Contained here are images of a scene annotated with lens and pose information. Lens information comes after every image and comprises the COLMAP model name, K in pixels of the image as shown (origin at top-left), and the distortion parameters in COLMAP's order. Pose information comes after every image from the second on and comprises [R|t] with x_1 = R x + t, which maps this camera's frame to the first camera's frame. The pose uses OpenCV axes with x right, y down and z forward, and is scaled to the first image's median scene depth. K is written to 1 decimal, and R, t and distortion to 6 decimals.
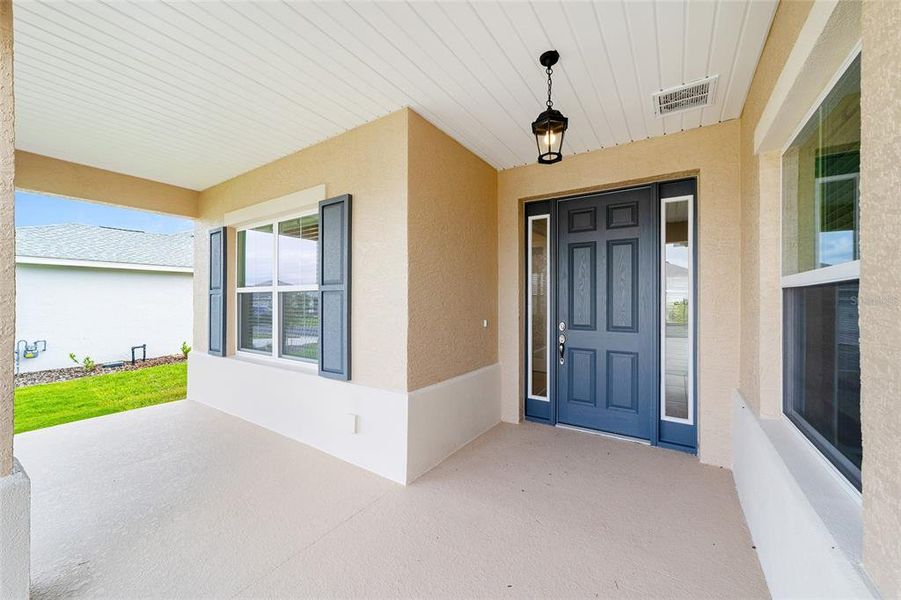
lens RADIAL K [[344.5, 0, 451.0], [0, 344.5, 297.2], [0, 0, 1]] dist [-0.000649, 0.000022]
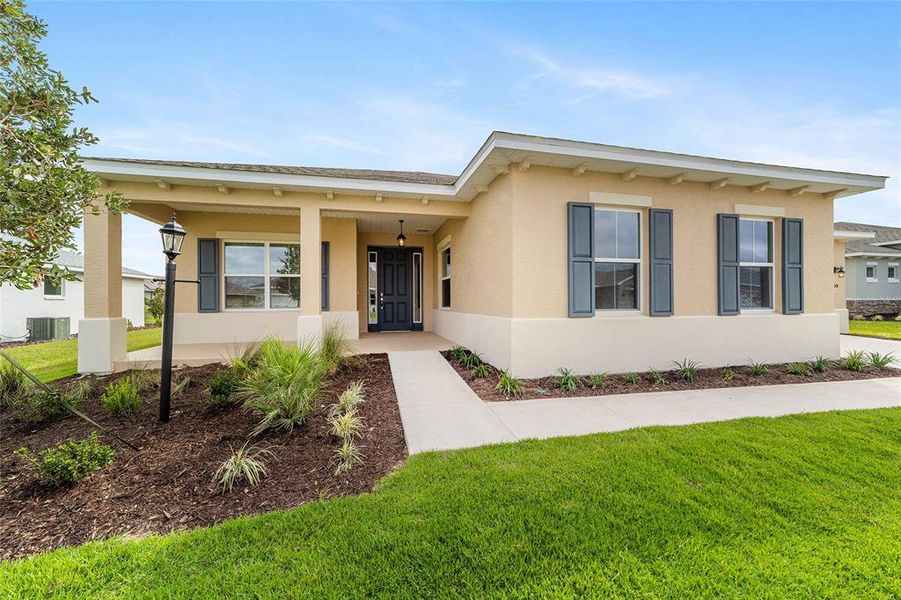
lens RADIAL K [[346.8, 0, 450.8], [0, 346.8, 300.0], [0, 0, 1]] dist [-0.001629, 0.000141]
pose [[0.678210, -0.003249, 0.734861, -1.423934], [0.002808, 0.999994, 0.001830, 0.135298], [-0.734863, 0.000822, 0.678216, -1.340914]]
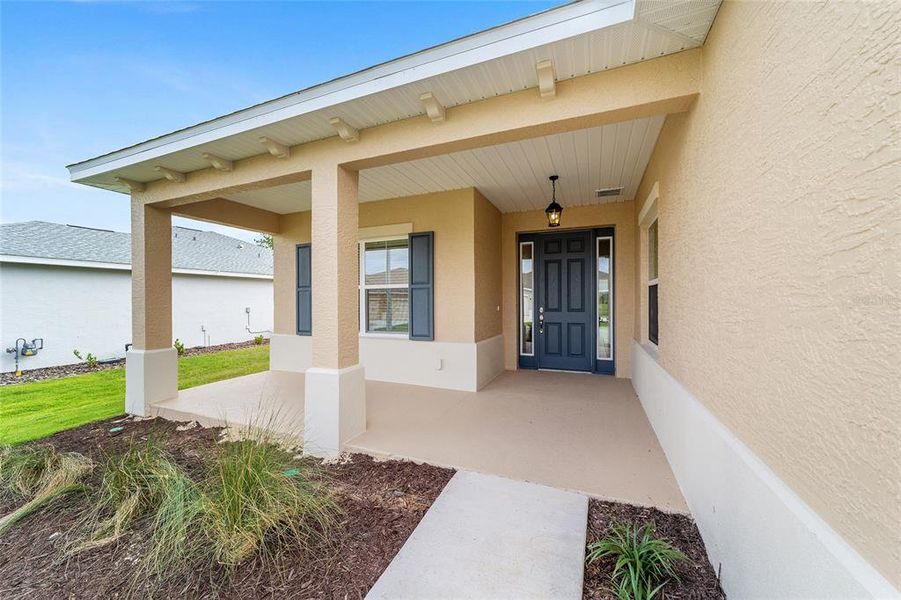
lens RADIAL K [[346.8, 0, 450.8], [0, 346.8, 300.0], [0, 0, 1]] dist [-0.001629, 0.000141]
pose [[0.981570, -0.005380, 0.191029, -0.466996], [0.004545, 0.999978, 0.004809, 0.029478], [-0.191050, -0.003852, 0.981573, -0.610342]]
